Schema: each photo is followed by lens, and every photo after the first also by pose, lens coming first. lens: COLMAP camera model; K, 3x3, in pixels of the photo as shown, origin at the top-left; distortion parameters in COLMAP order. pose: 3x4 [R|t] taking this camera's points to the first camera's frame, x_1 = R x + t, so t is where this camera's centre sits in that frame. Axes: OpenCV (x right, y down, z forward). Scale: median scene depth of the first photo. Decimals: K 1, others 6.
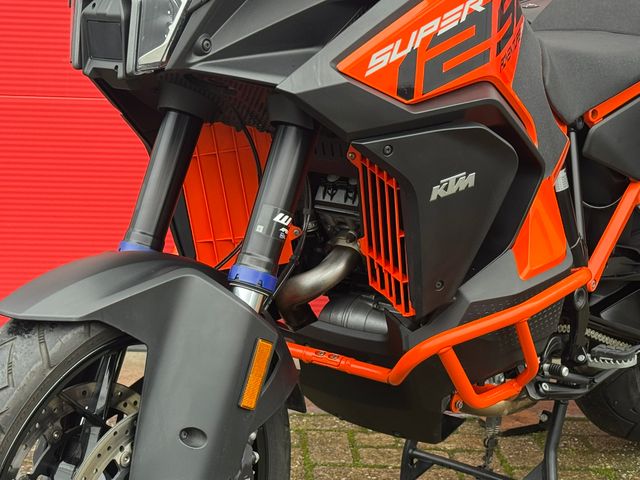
lens RADIAL K [[1367.5, 0, 317.2], [0, 1367.5, 225.0], [0, 0, 1]] dist [0.138832, 0.137226]
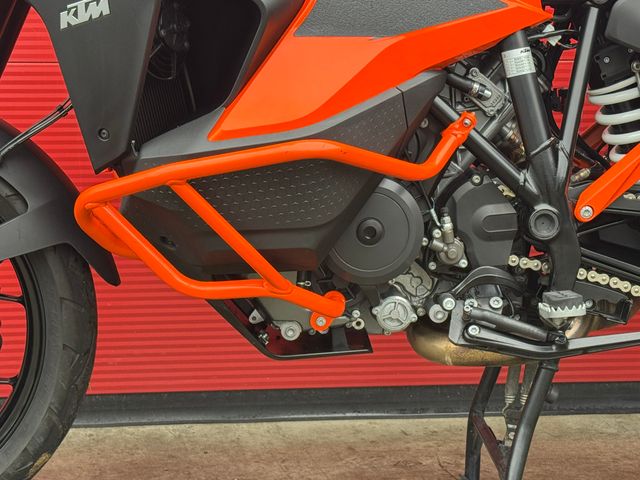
lens RADIAL K [[1367.5, 0, 317.2], [0, 1367.5, 225.0], [0, 0, 1]] dist [0.138832, 0.137226]
pose [[0.685495, 0.083039, -0.723327, 0.839358], [-0.115893, 0.993253, 0.004195, 0.084100], [0.718795, 0.080953, 0.690493, 0.510264]]
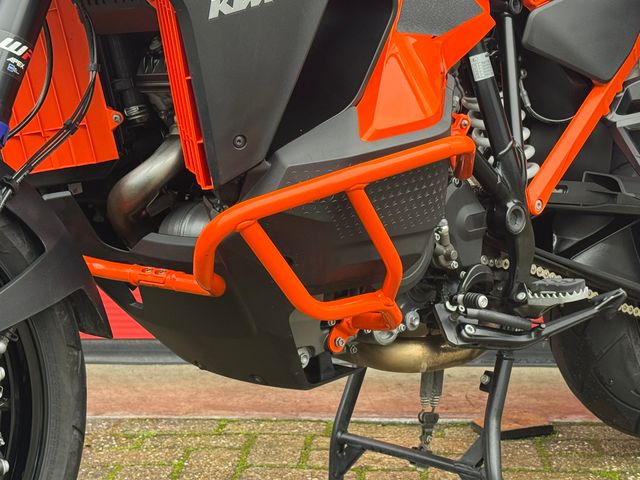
lens RADIAL K [[1367.5, 0, 317.2], [0, 1367.5, 225.0], [0, 0, 1]] dist [0.138832, 0.137226]
pose [[0.991024, -0.027970, -0.130722, 0.234311], [0.016390, 0.995911, -0.088841, 0.161387], [0.132672, 0.085901, 0.987431, 0.271148]]
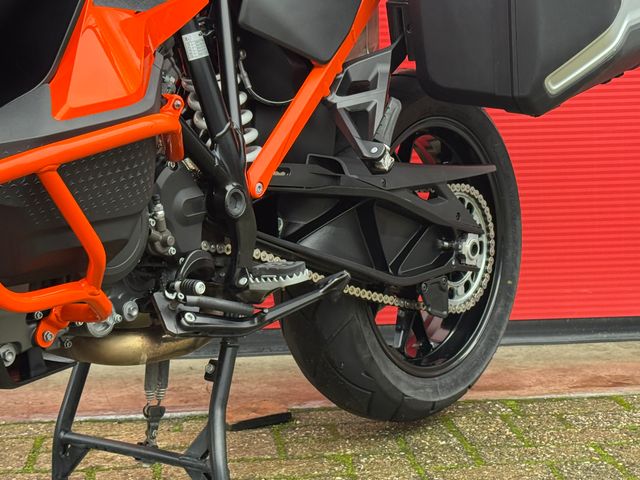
lens RADIAL K [[1367.5, 0, 317.2], [0, 1367.5, 225.0], [0, 0, 1]] dist [0.138832, 0.137226]
pose [[0.997904, -0.054395, 0.035061, 0.270911], [0.057057, 0.995158, -0.080036, 0.167760], [-0.030537, 0.081868, 0.996175, 0.309259]]
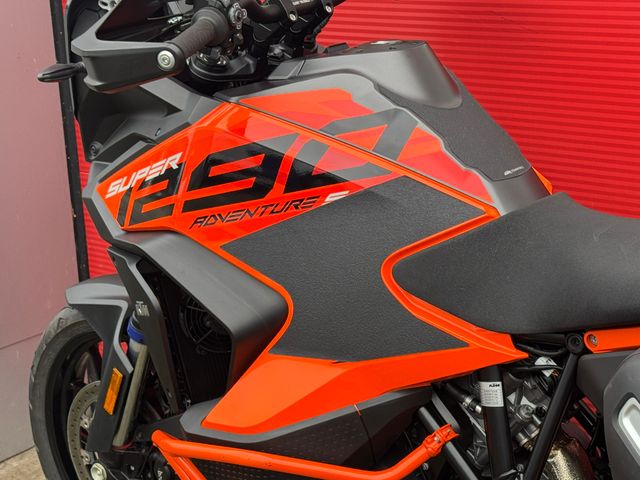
lens RADIAL K [[1366.5, 0, 311.7], [0, 1366.5, 229.5], [0, 0, 1]] dist [0.108607, 0.089908]
pose [[-0.021145, 0.258666, -0.965735, 1.184974], [-0.126106, 0.957546, 0.259234, -0.407541], [0.991791, 0.127267, 0.012372, 1.111512]]
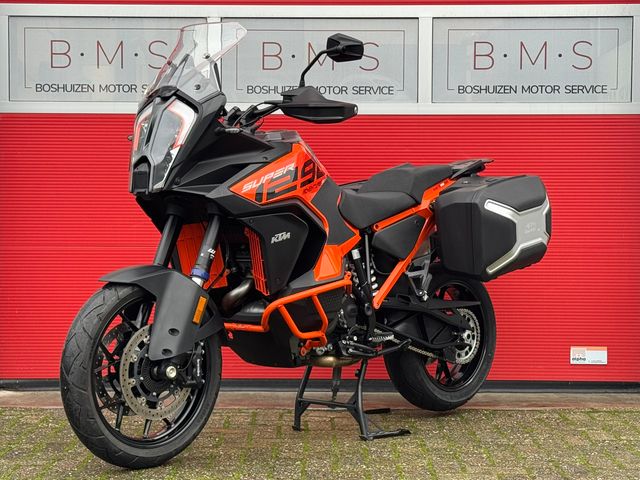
lens RADIAL K [[1367.5, 0, 317.2], [0, 1367.5, 225.0], [0, 0, 1]] dist [0.138832, 0.137226]
pose [[0.998000, -0.024741, -0.058169, 0.308994], [0.013458, 0.982288, -0.186893, 0.412151], [0.061763, 0.185737, 0.980657, -1.431112]]
